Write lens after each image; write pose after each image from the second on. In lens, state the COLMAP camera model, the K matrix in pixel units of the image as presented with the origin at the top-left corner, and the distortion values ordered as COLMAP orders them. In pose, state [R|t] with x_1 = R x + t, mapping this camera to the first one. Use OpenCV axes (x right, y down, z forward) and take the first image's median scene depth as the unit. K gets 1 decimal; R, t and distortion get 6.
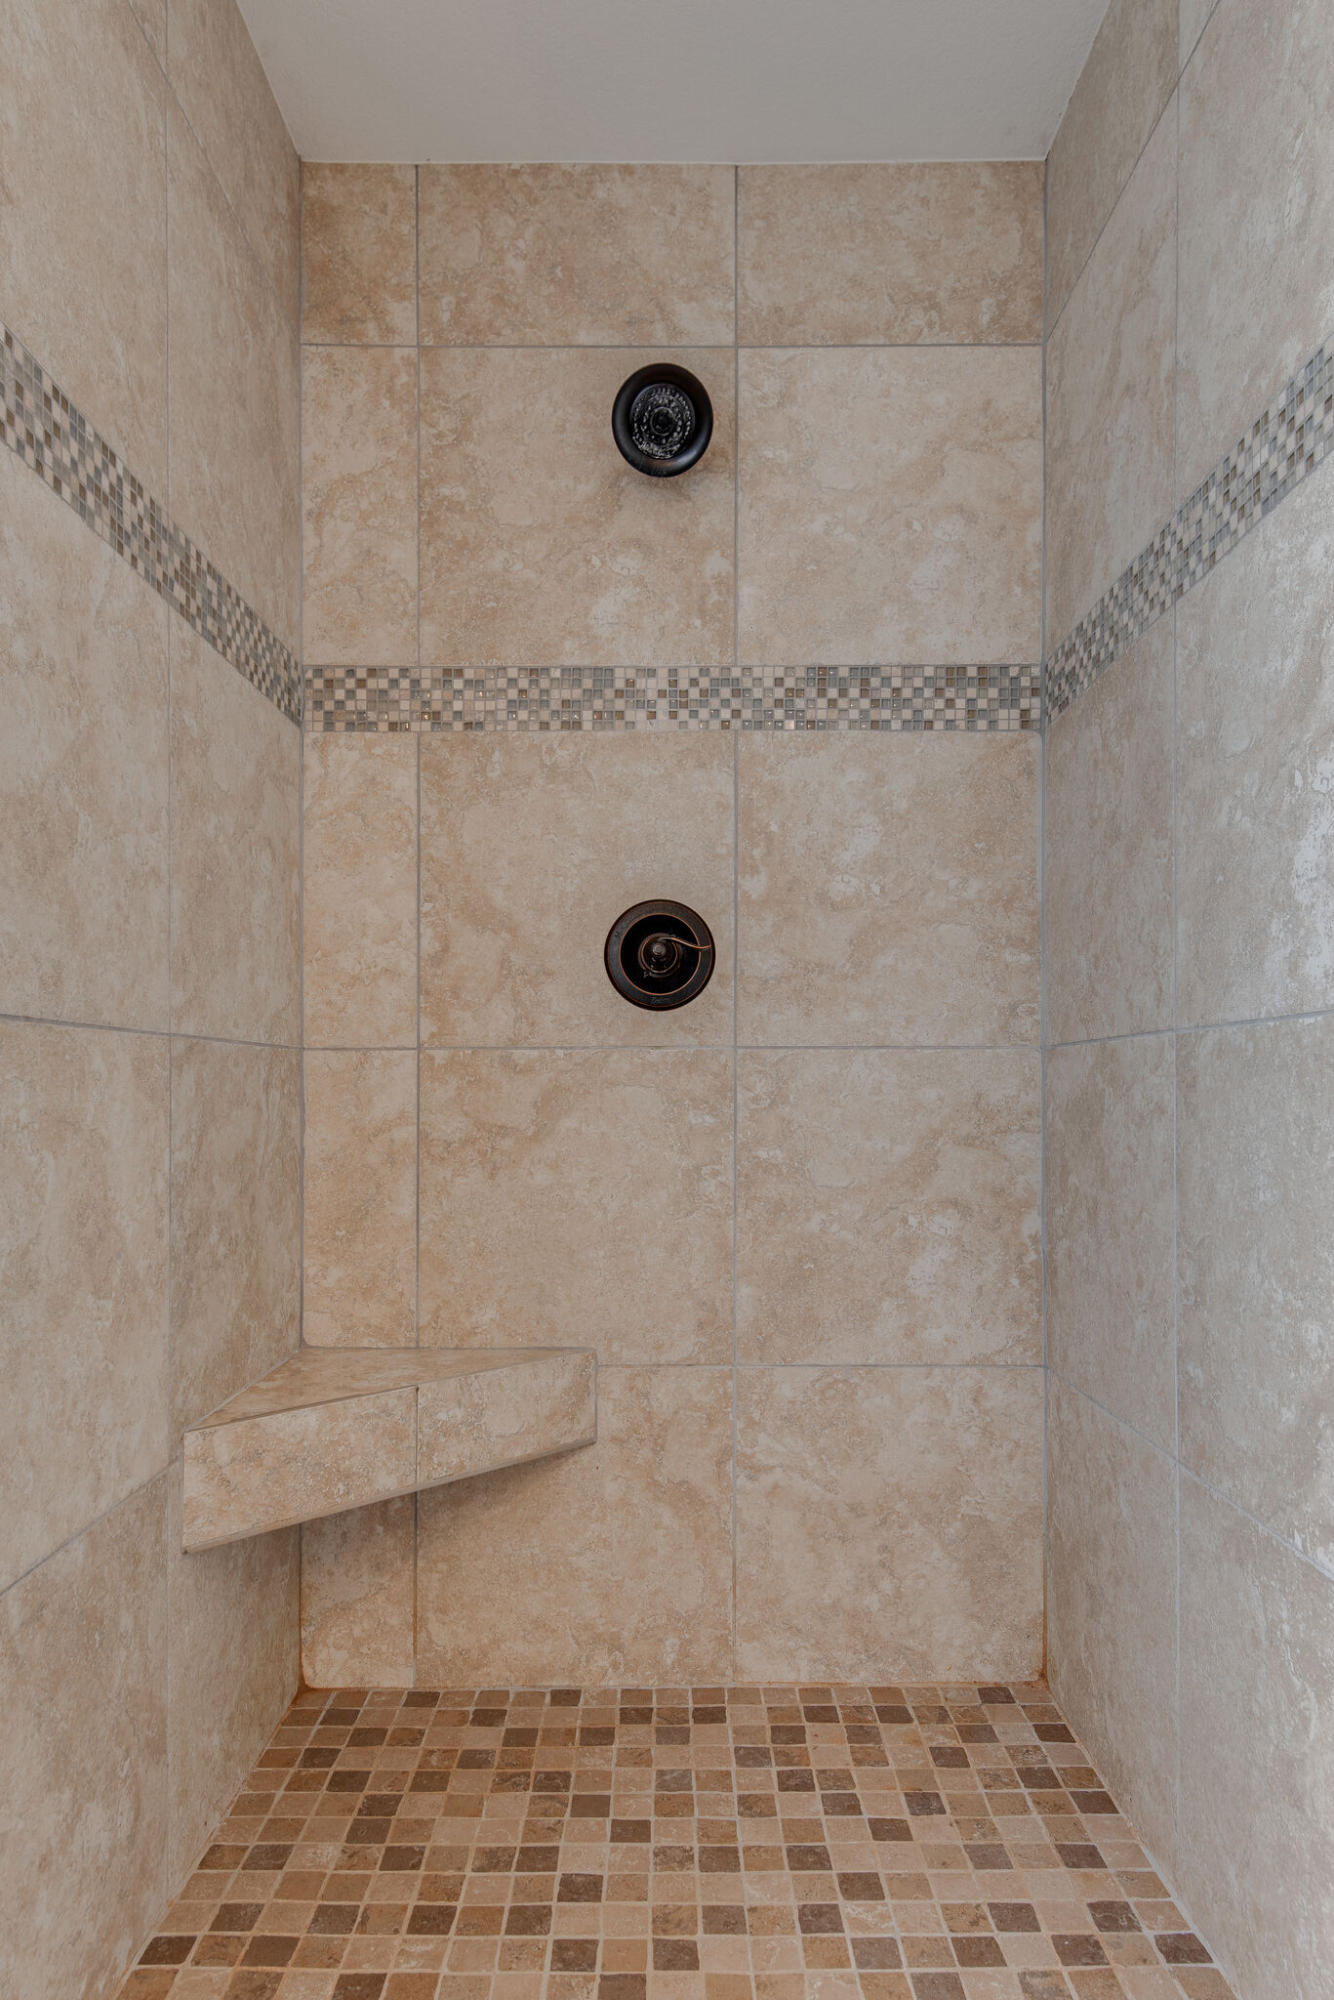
lens RADIAL K [[1251.0, 0, 681.8], [0, 1251.0, 1084.2], [0, 0, 1]] dist [0.018129, -0.004288]
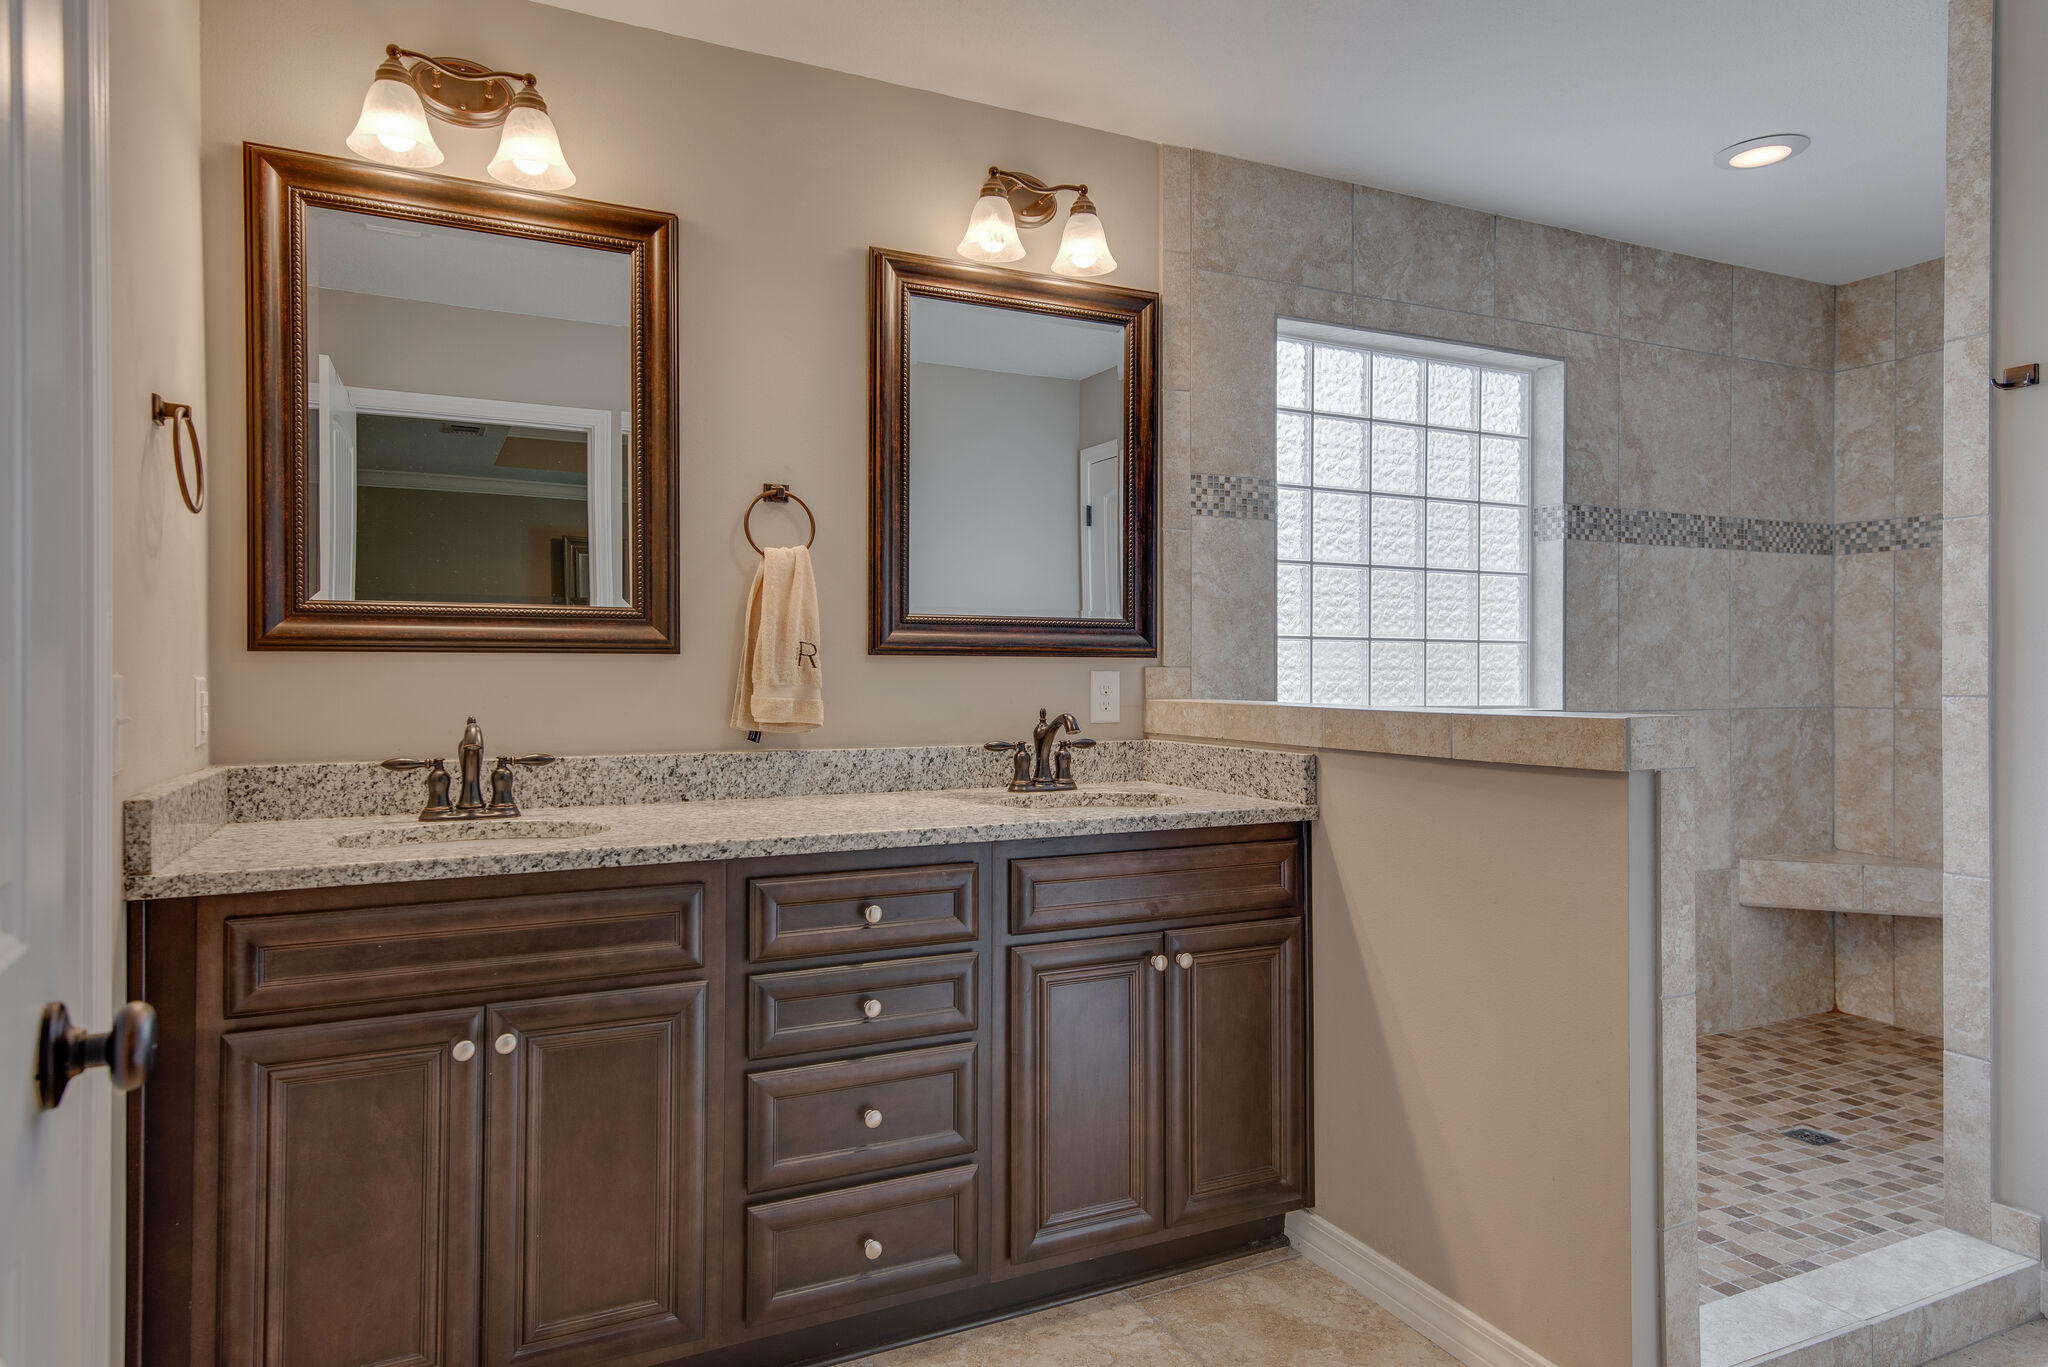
lens RADIAL K [[1250.8, 0, 987.4], [0, 1250.8, 670.5], [0, 0, 1]] dist [0.009118, 0.002270]
pose [[0.413947, 0.002283, -0.910298, 1.027131], [0.004090, 0.999982, 0.004368, -0.104444], [0.910292, -0.005531, 0.413930, -1.163037]]
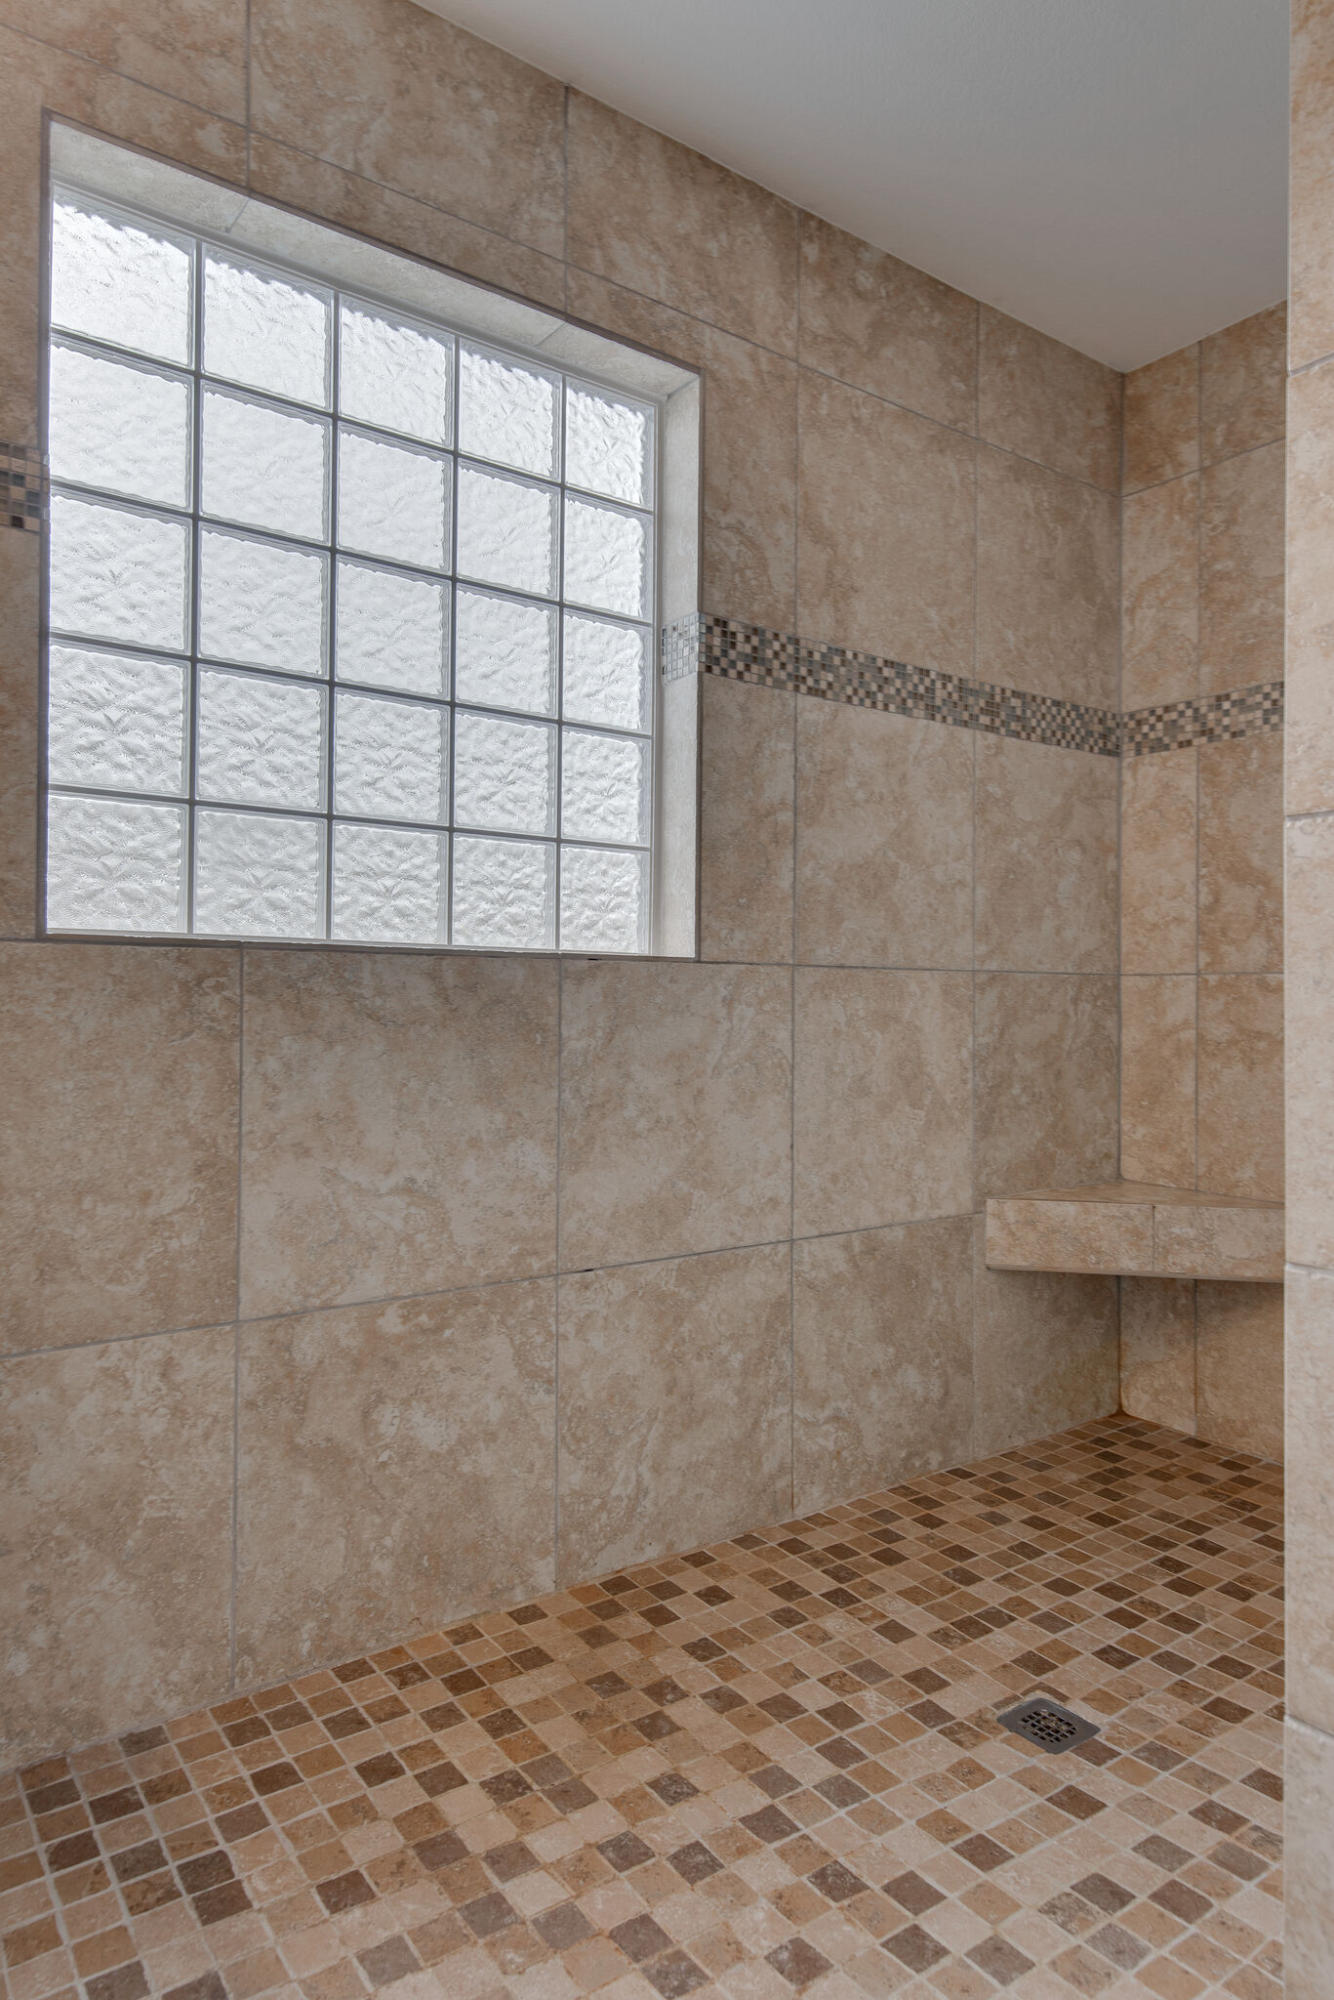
lens RADIAL K [[1221.5, 0, 609.8], [0, 1221.5, 980.8], [0, 0, 1]] dist [0.009118, 0.002270]
pose [[0.559680, -0.005350, -0.828692, 0.548262], [-0.005336, 0.999935, -0.010059, -0.003894], [0.828692, 0.010051, 0.559615, -0.294780]]
